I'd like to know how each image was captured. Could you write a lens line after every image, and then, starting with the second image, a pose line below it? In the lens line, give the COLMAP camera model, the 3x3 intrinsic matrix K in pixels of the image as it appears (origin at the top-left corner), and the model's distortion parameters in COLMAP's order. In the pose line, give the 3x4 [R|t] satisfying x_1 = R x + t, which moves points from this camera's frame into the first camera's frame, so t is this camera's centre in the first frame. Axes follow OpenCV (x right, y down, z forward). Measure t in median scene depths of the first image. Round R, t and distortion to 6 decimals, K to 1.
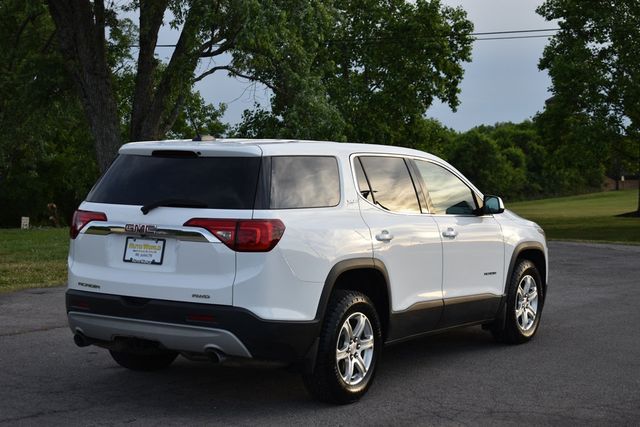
lens RADIAL K [[1195.4, 0, 320.3], [0, 1195.4, 213.3], [0, 0, 1]] dist [0.022626, 0.000000]
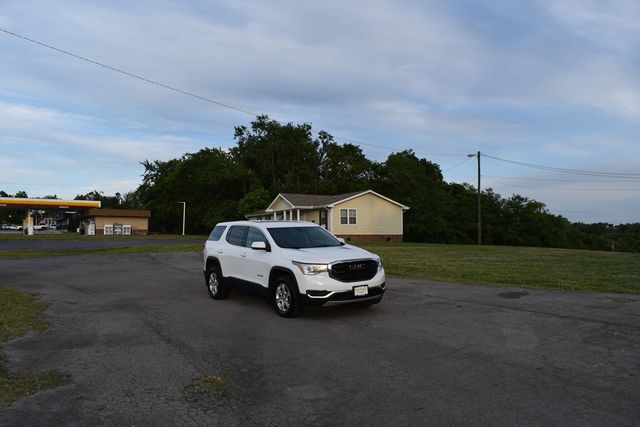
lens RADIAL K [[497.3, 0, 320.9], [0, 497.3, 211.0], [0, 0, 1]] dist [-0.095915, 0.012357]
pose [[-0.382278, -0.031998, -0.923493, 0.969981], [-0.034260, 0.999204, -0.020439, -0.057916], [0.923412, 0.023825, -0.383069, 1.439954]]
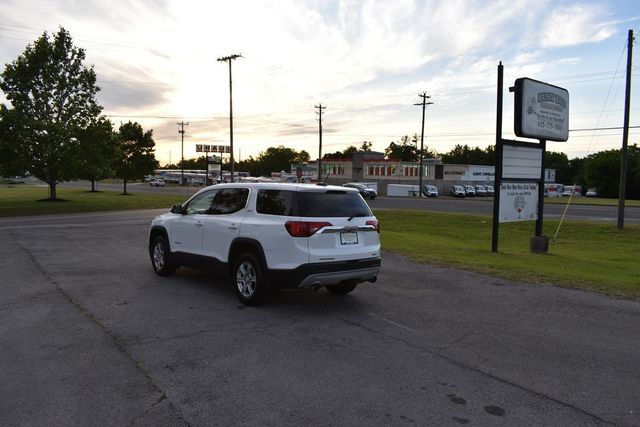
lens RADIAL K [[497.3, 0, 321.1], [0, 497.3, 214.8], [0, 0, 1]] dist [-0.095915, 0.012357]
pose [[0.279948, -0.055618, 0.958403, -0.769933], [0.022895, 0.998423, 0.051253, -0.043344], [-0.959742, 0.007595, 0.280780, 0.610105]]
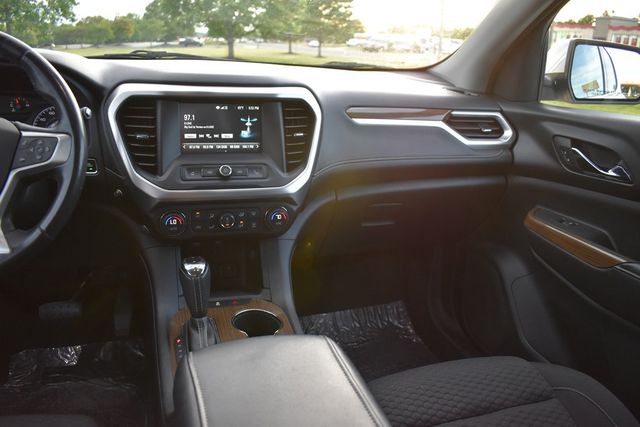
lens RADIAL K [[497.3, 0, 323.1], [0, 497.3, 217.1], [0, 0, 1]] dist [-0.095915, 0.012357]
pose [[0.635346, -0.231073, 0.736846, -0.004435], [-0.005978, 0.952681, 0.303913, -0.010069], [-0.772205, -0.197494, 0.603900, 0.954753]]
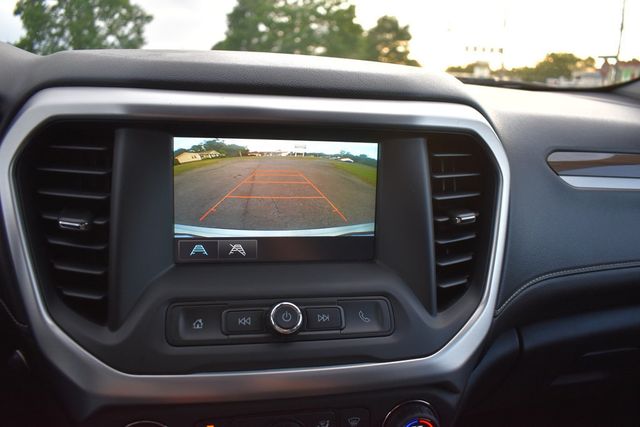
lens RADIAL K [[497.3, 0, 318.0], [0, 497.3, 213.3], [0, 0, 1]] dist [-0.095915, 0.012357]
pose [[0.724930, -0.155000, 0.671157, 0.031810], [-0.001387, 0.974023, 0.226443, -0.005247], [-0.688821, -0.165086, 0.705884, 0.999372]]
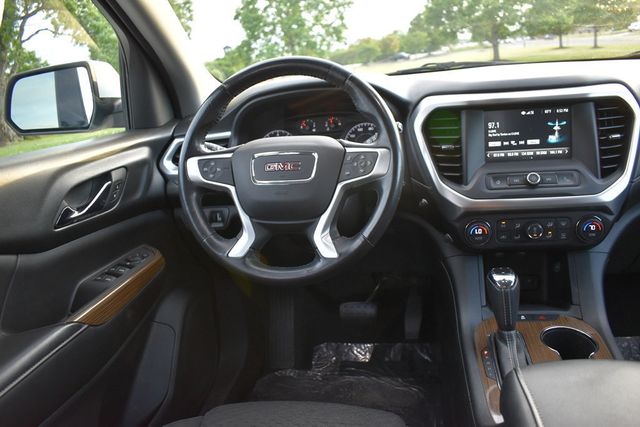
lens RADIAL K [[497.3, 0, 320.9], [0, 497.3, 218.0], [0, 0, 1]] dist [-0.095915, 0.012357]
pose [[0.922599, -0.217004, 0.318937, -0.009752], [0.136306, 0.956824, 0.256725, -0.010803], [-0.360878, -0.193381, 0.912344, 0.959145]]
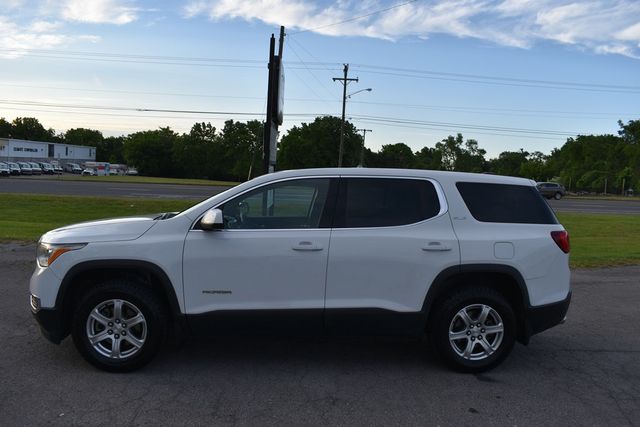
lens RADIAL K [[497.3, 0, 322.0], [0, 497.3, 219.4], [0, 0, 1]] dist [-0.095915, 0.012357]
pose [[-0.596737, -0.096446, 0.796620, -0.385819], [-0.011841, 0.993701, 0.111437, -0.059676], [-0.802349, 0.057066, -0.594120, 1.248525]]
